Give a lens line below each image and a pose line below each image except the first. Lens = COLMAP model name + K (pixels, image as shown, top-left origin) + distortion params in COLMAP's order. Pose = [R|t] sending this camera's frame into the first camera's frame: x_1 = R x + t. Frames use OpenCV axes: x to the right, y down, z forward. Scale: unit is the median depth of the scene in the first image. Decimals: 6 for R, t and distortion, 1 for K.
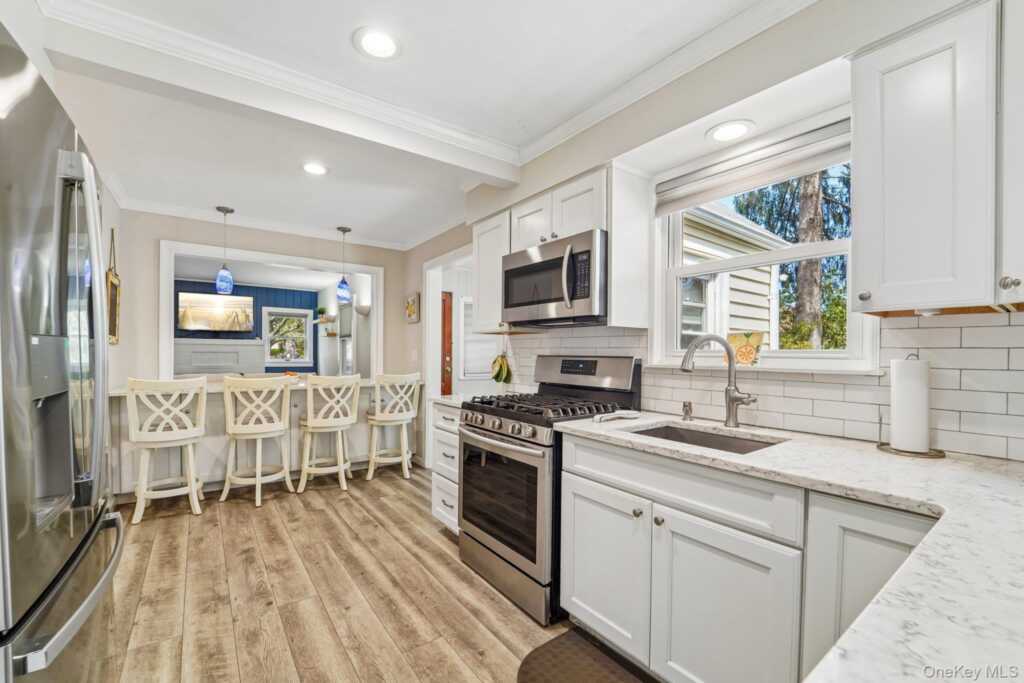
lens RADIAL K [[423.4, 0, 515.2], [0, 423.4, 358.9], [0, 0, 1]] dist [0.004520, -0.003145]
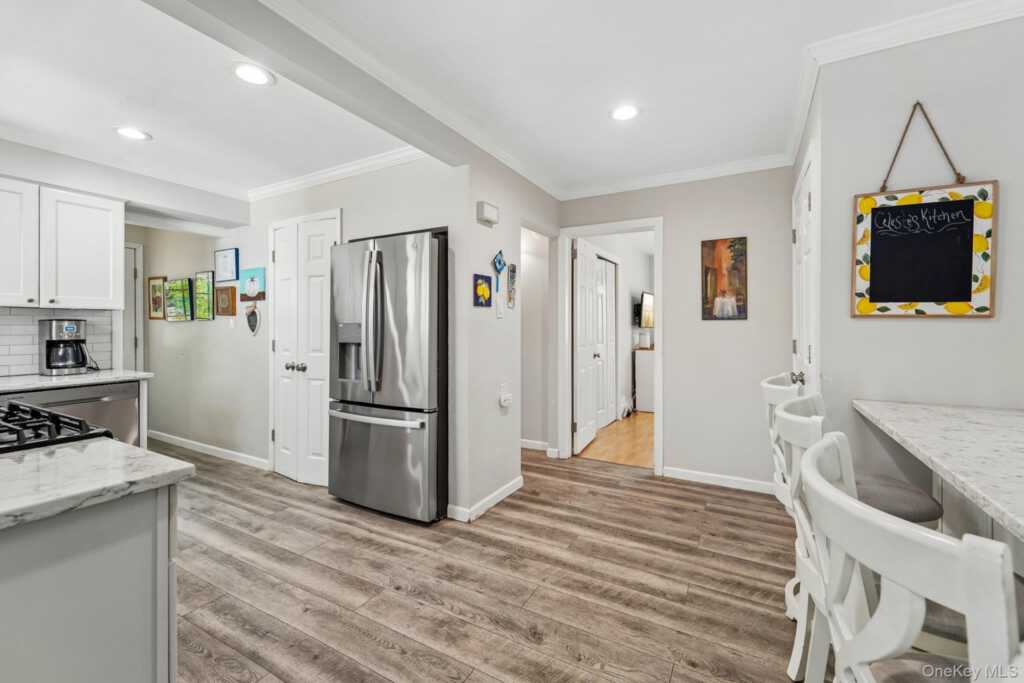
lens RADIAL K [[423.4, 0, 508.2], [0, 423.4, 327.1], [0, 0, 1]] dist [0.004520, -0.003145]
pose [[-0.915075, -0.001868, -0.403279, -0.409713], [-0.009479, 0.999813, 0.016877, -0.032902], [0.403172, 0.019266, -0.914921, 1.924990]]
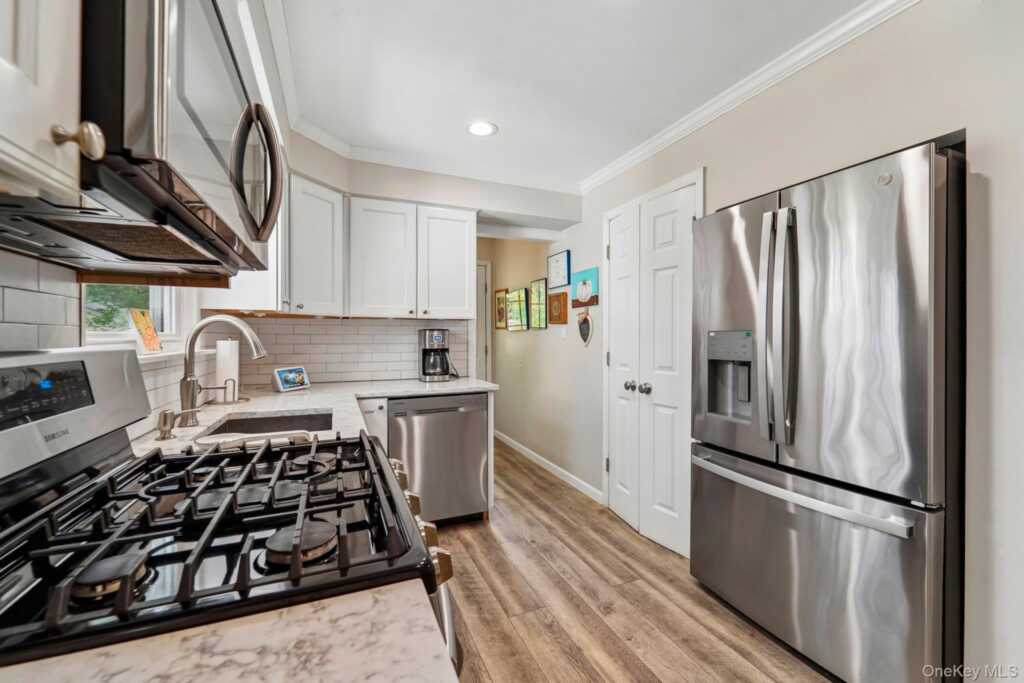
lens RADIAL K [[423.4, 0, 513.5], [0, 423.4, 338.3], [0, 0, 1]] dist [0.004520, -0.003145]
pose [[-0.970137, -0.003100, 0.242539, -0.267012], [0.002938, 0.999695, 0.024531, -0.024862], [-0.242541, 0.024511, -0.969832, 1.440601]]
